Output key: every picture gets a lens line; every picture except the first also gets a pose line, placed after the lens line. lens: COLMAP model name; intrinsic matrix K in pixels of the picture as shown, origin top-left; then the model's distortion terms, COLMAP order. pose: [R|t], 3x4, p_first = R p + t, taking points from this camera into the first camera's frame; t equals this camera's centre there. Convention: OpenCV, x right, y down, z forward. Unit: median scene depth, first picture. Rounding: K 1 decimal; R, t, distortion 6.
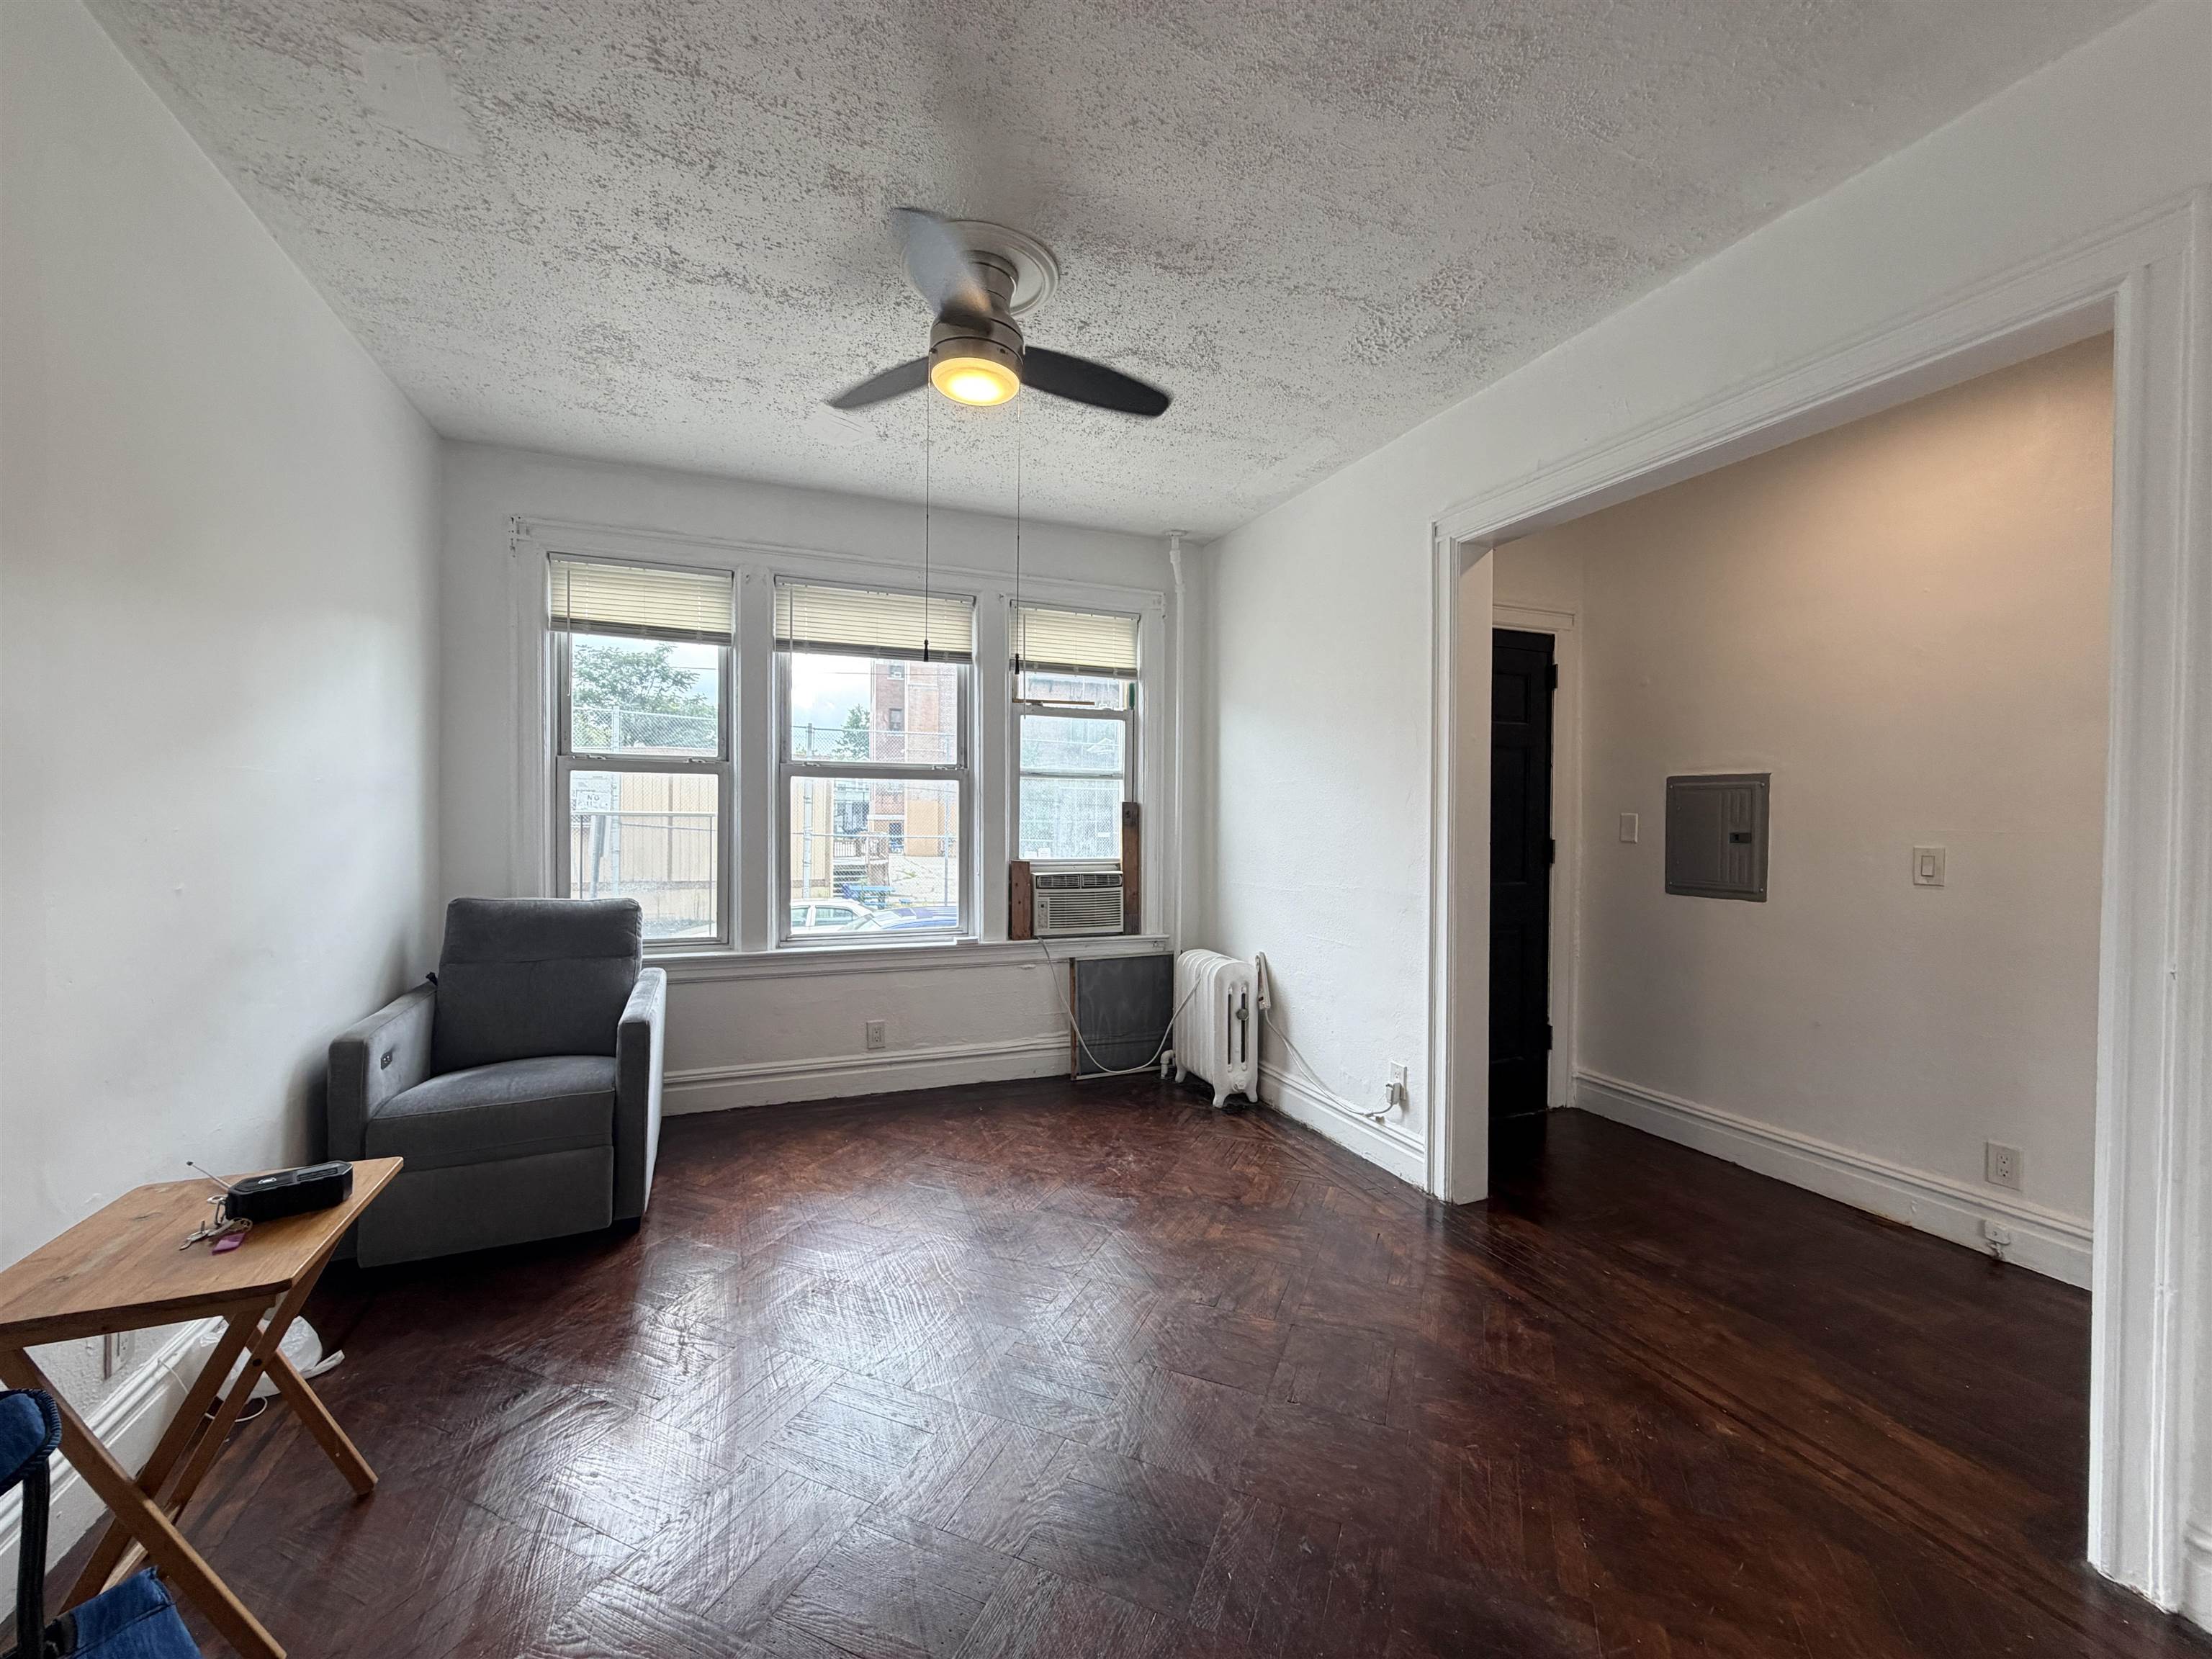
lens RADIAL K [[881.6, 0, 1106.4], [0, 881.6, 824.2], [0, 0, 1]] dist [-0.000566, -0.000026]
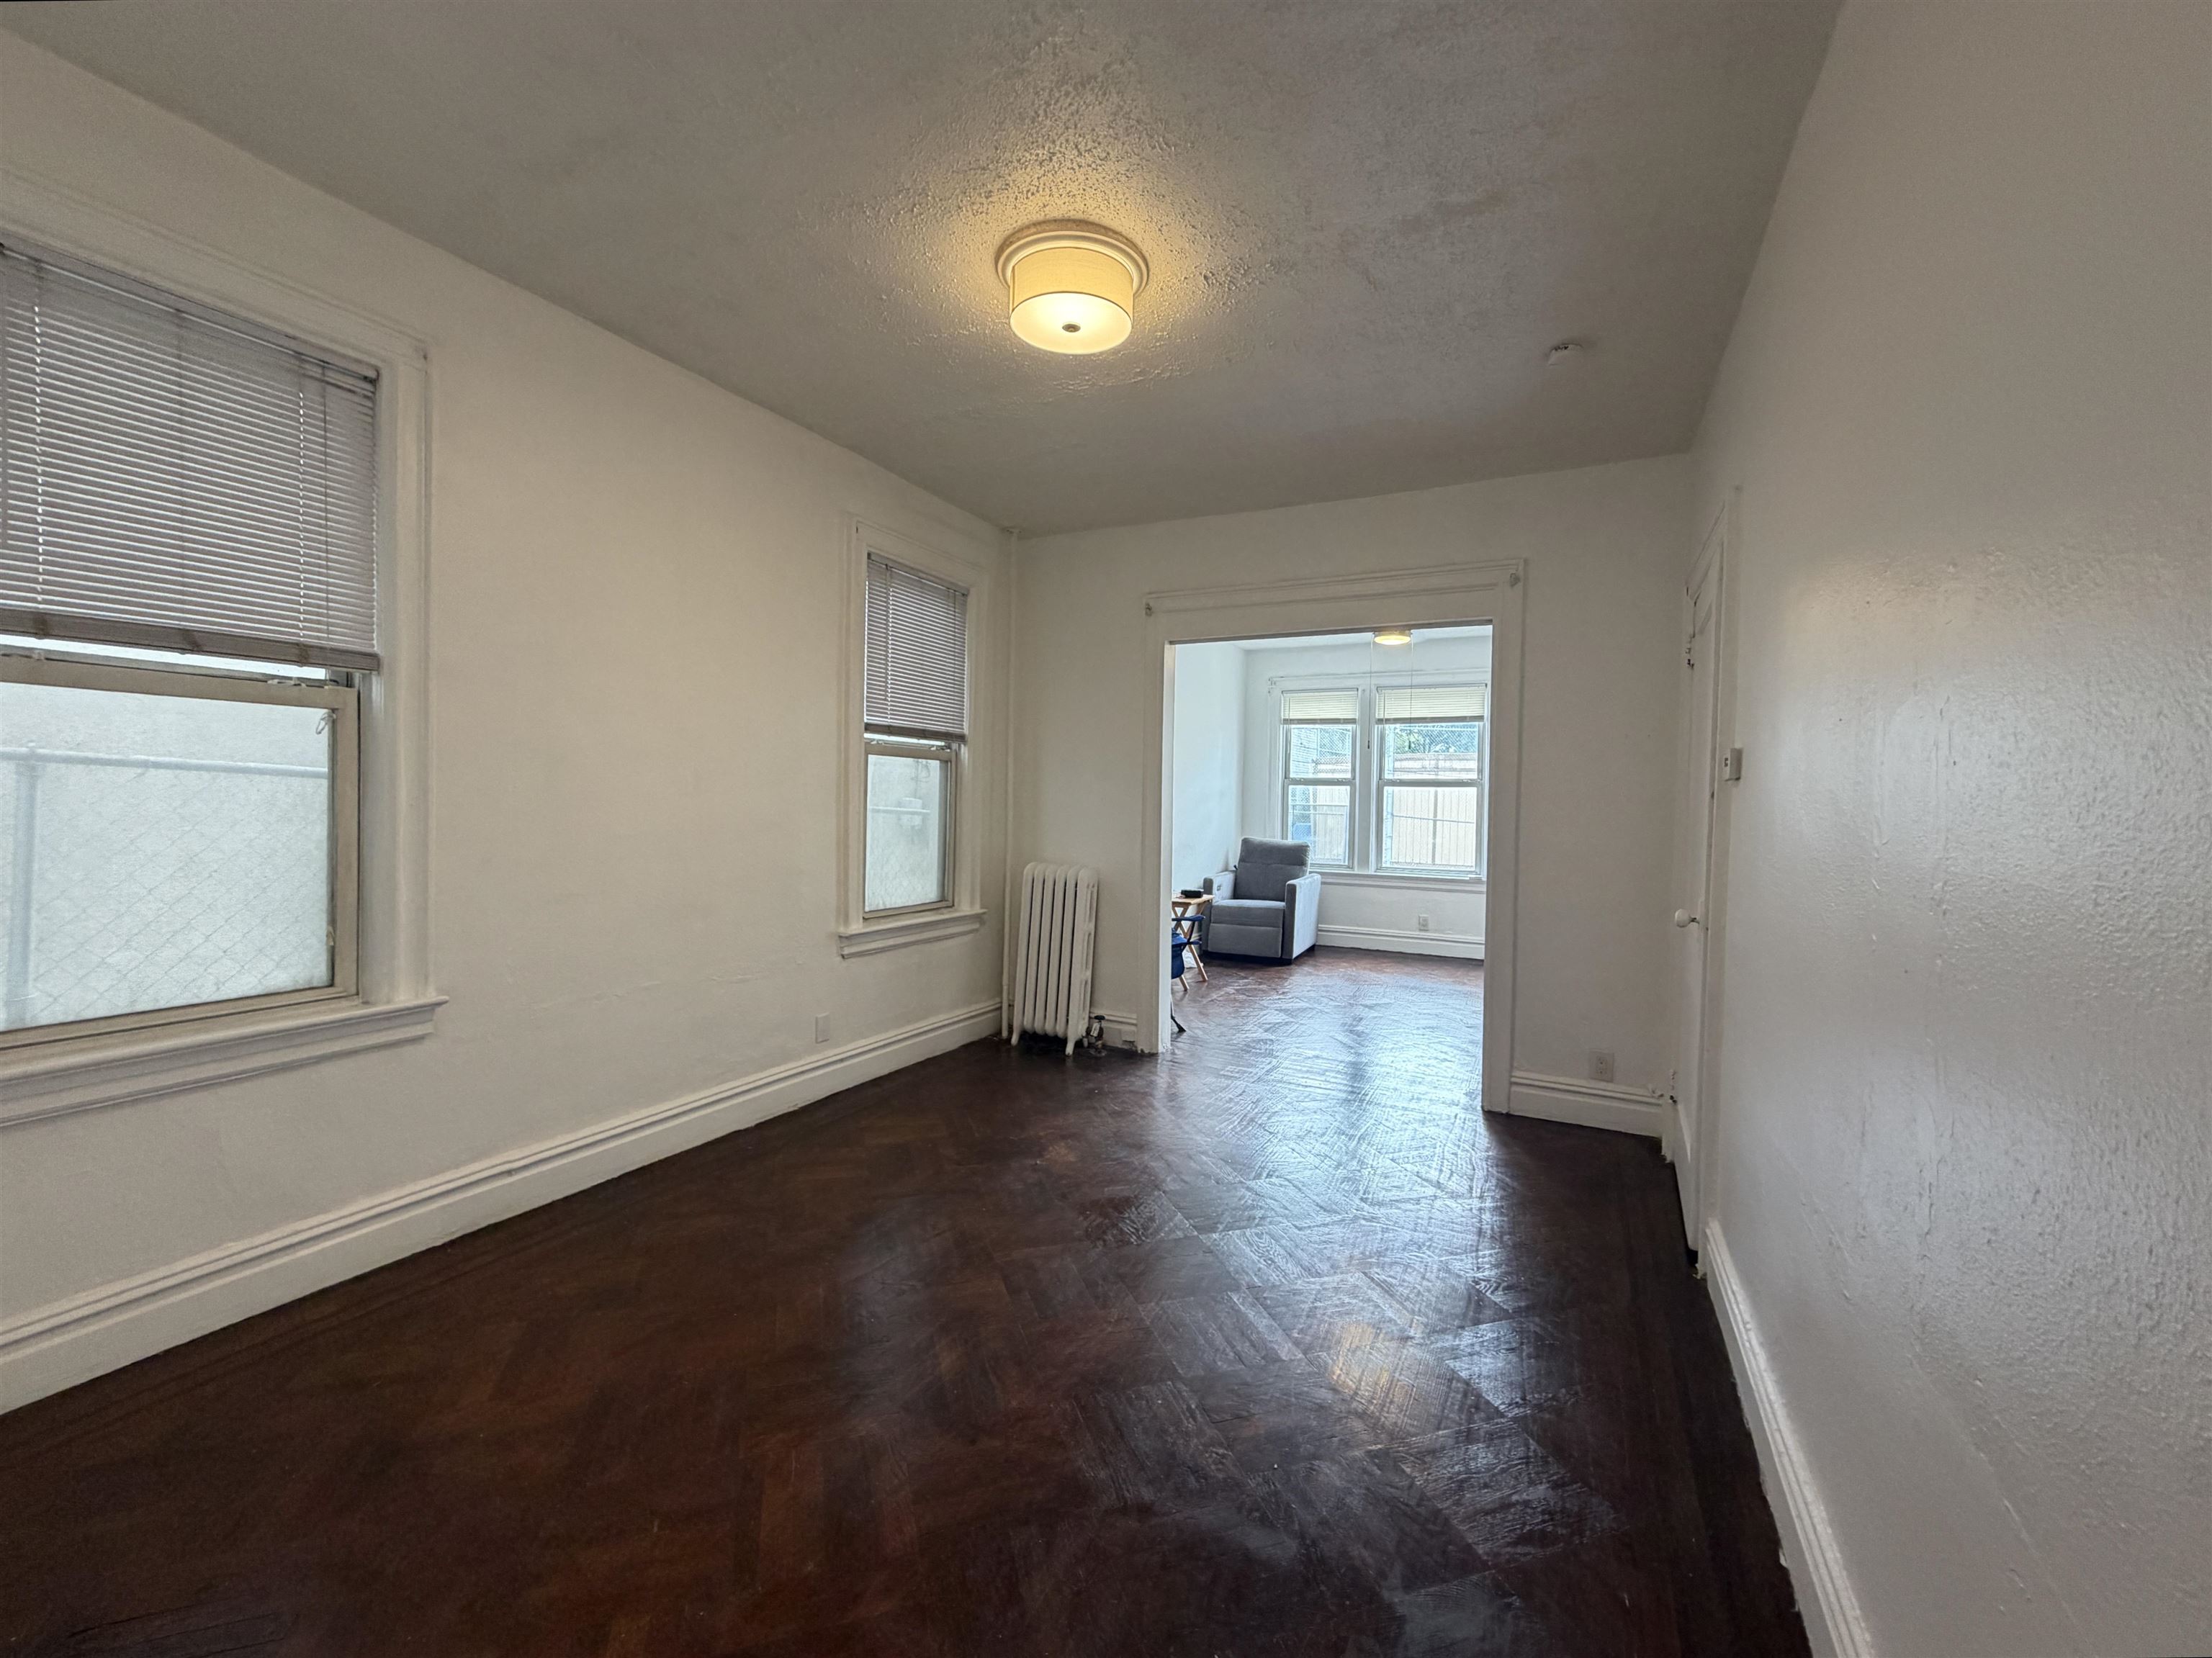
lens RADIAL K [[881.5, 0, 1096.7], [0, 881.5, 824.0], [0, 0, 1]] dist [-0.000566, -0.000026]
pose [[0.644324, 0.024081, -0.764373, 0.962479], [-0.021379, 0.999681, 0.013473, 0.021301], [0.764454, 0.007661, 0.644633, -0.998709]]
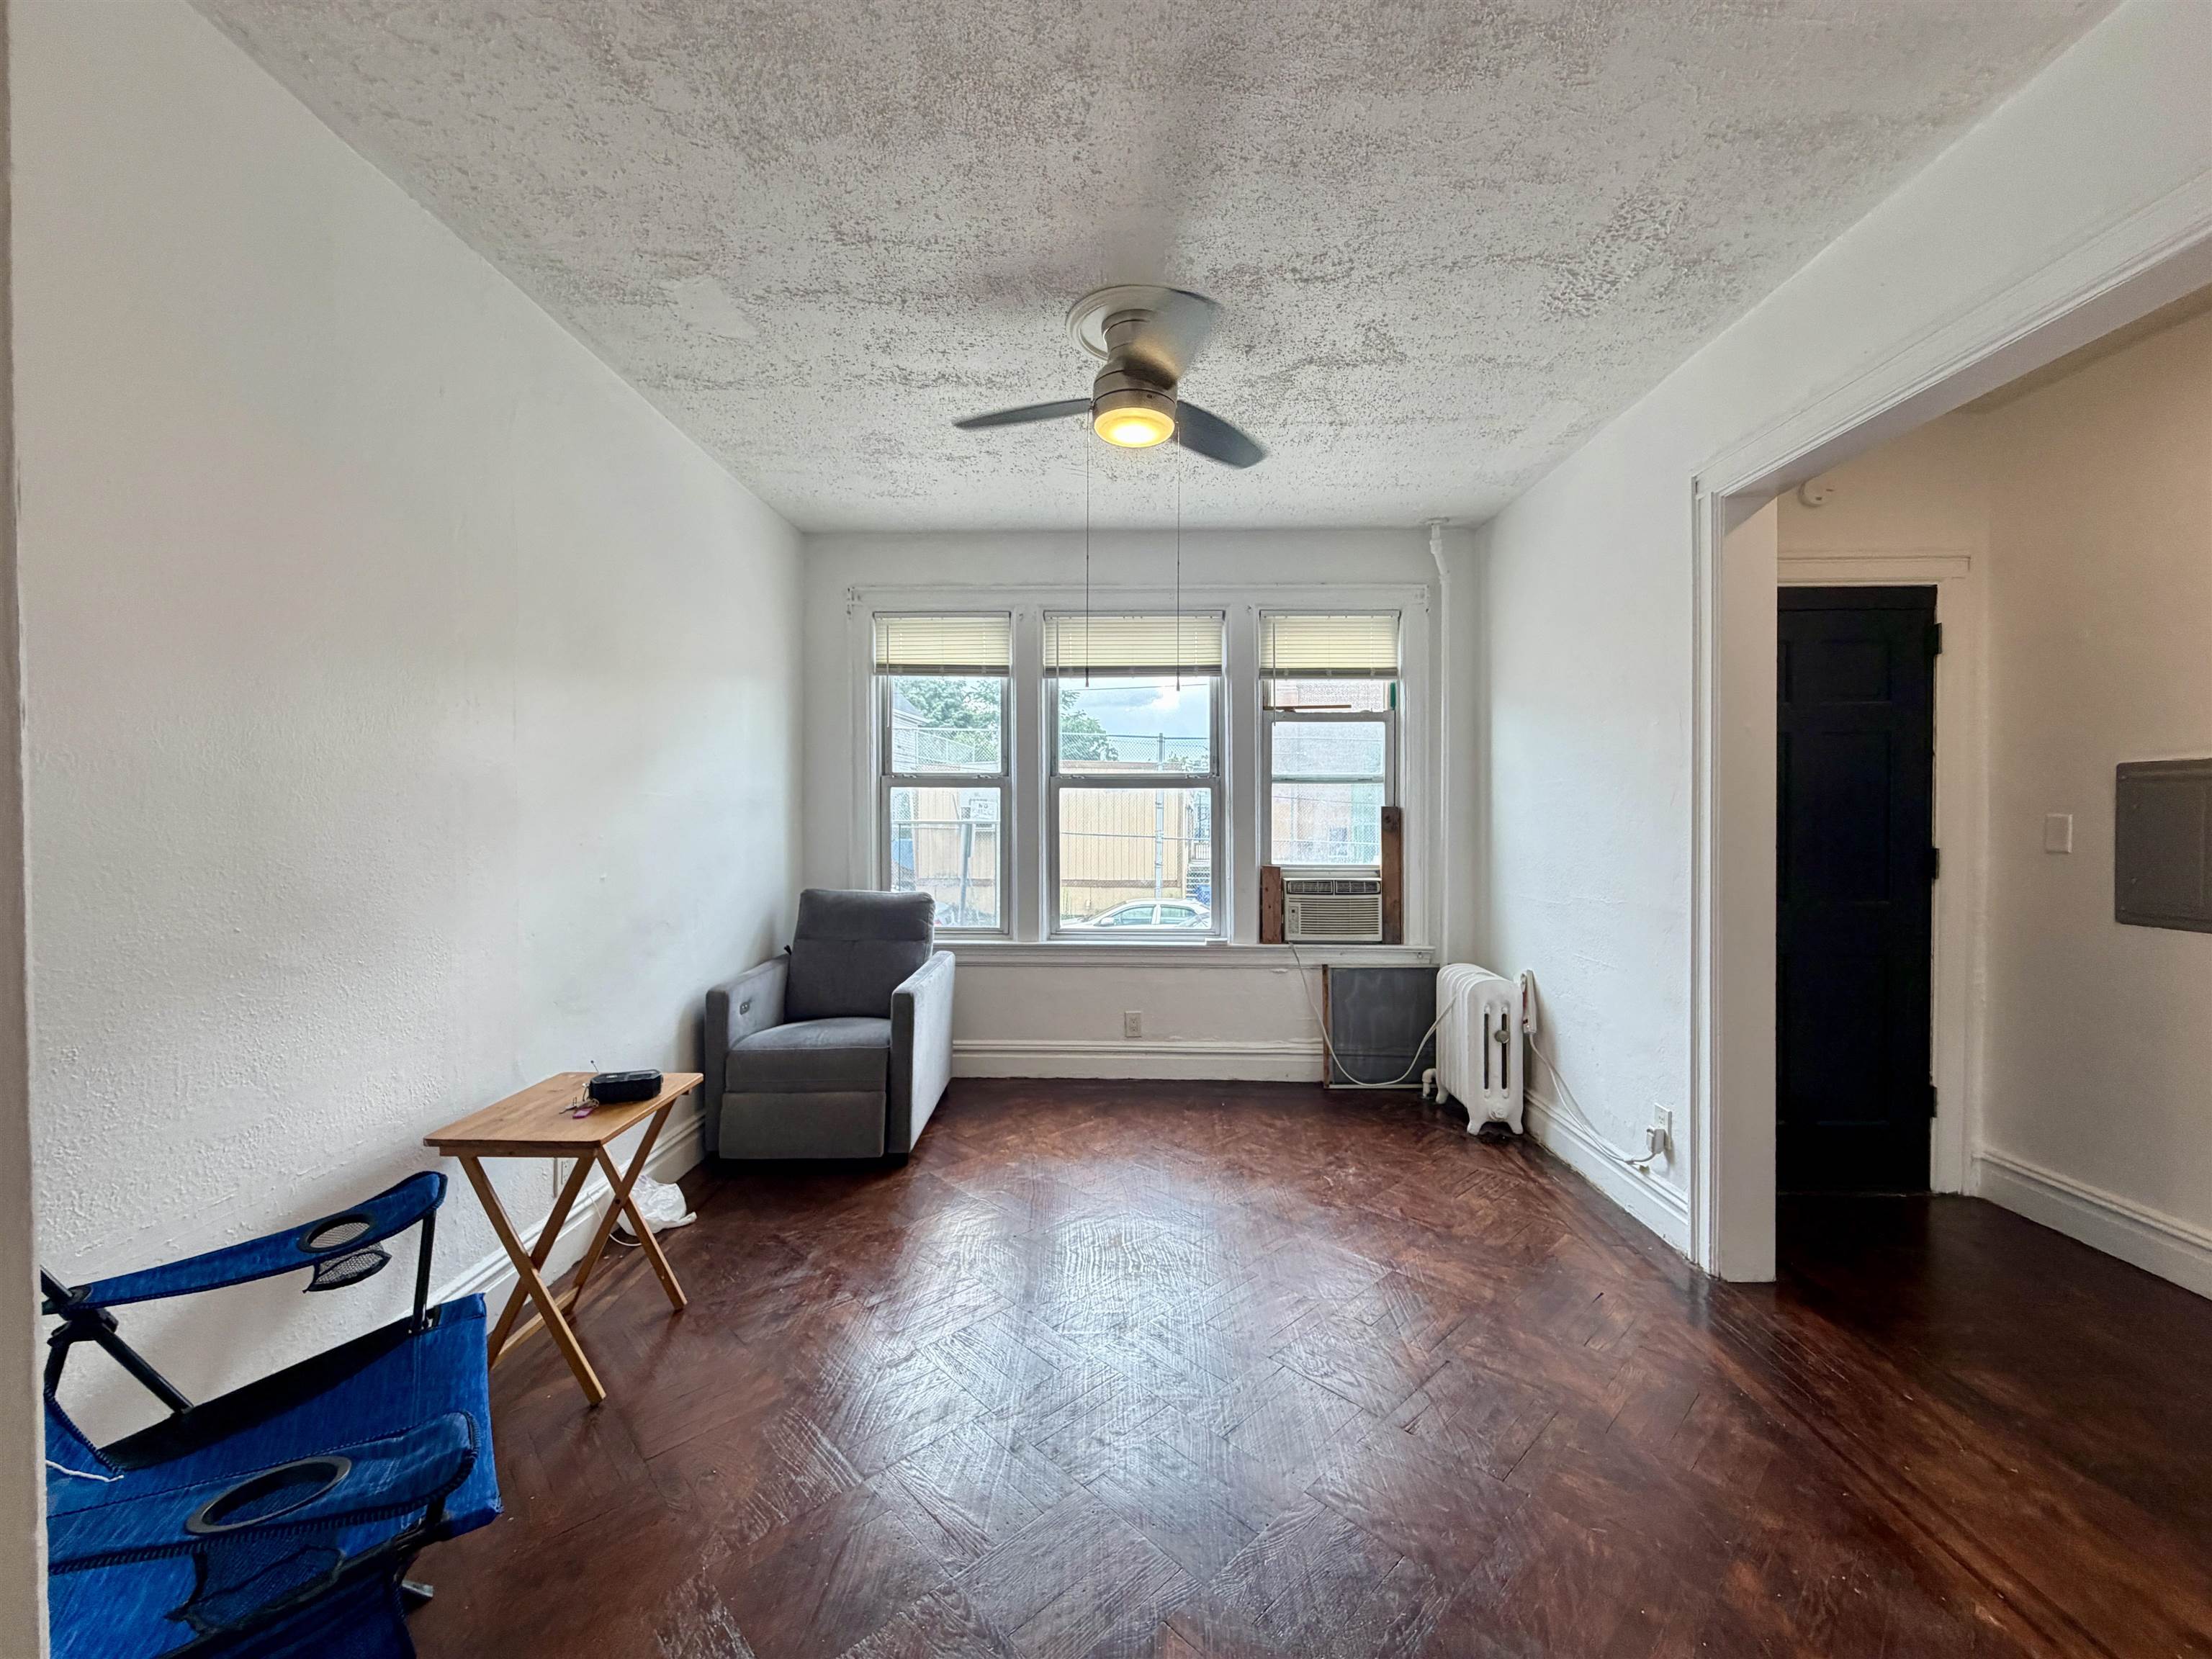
lens RADIAL K [[881.6, 0, 1103.6], [0, 881.6, 823.4], [0, 0, 1]] dist [-0.000566, -0.000026]
pose [[0.916710, -0.005098, -0.399522, 0.185551], [0.003285, 0.999981, -0.005222, -0.003635], [0.399541, 0.003475, 0.916709, -0.011661]]
